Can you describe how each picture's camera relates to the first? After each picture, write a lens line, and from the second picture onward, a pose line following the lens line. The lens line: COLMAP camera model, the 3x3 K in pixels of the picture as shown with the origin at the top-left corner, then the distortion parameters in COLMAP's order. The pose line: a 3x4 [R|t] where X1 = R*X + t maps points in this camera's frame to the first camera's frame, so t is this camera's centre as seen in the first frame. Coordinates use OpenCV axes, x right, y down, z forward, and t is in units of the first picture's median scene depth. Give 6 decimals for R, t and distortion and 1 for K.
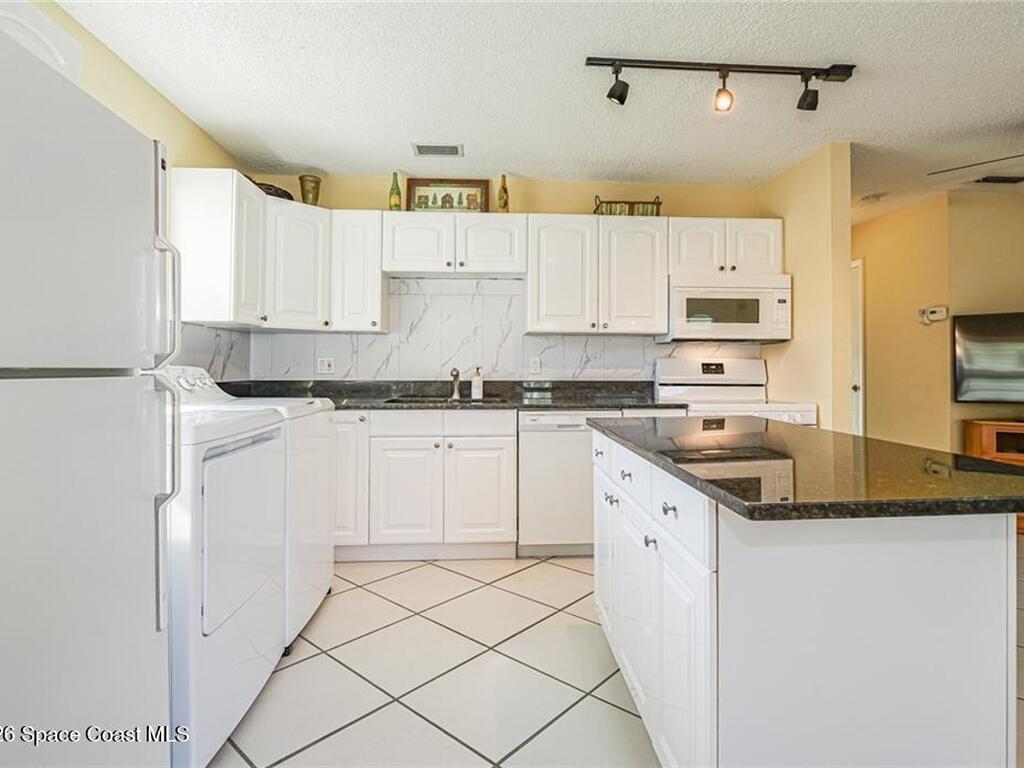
lens RADIAL K [[549.8, 0, 510.2], [0, 549.8, 356.9], [0, 0, 1]] dist [-0.004367, -0.001163]
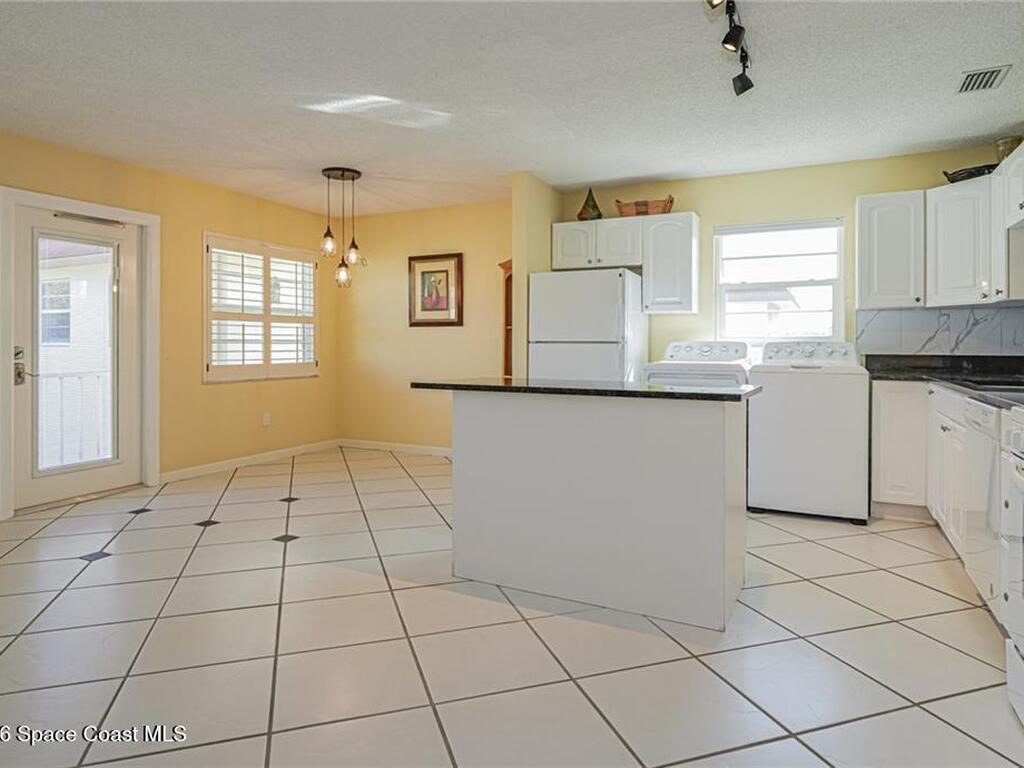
lens RADIAL K [[630.9, 0, 511.7], [0, 630.9, 348.0], [0, 0, 1]] dist [0.000577, 0.000583]
pose [[-0.501447, -0.001692, -0.865186, 0.956816], [0.011873, 0.999890, -0.008837, 0.028248], [0.865107, -0.014704, -0.501372, 0.781302]]
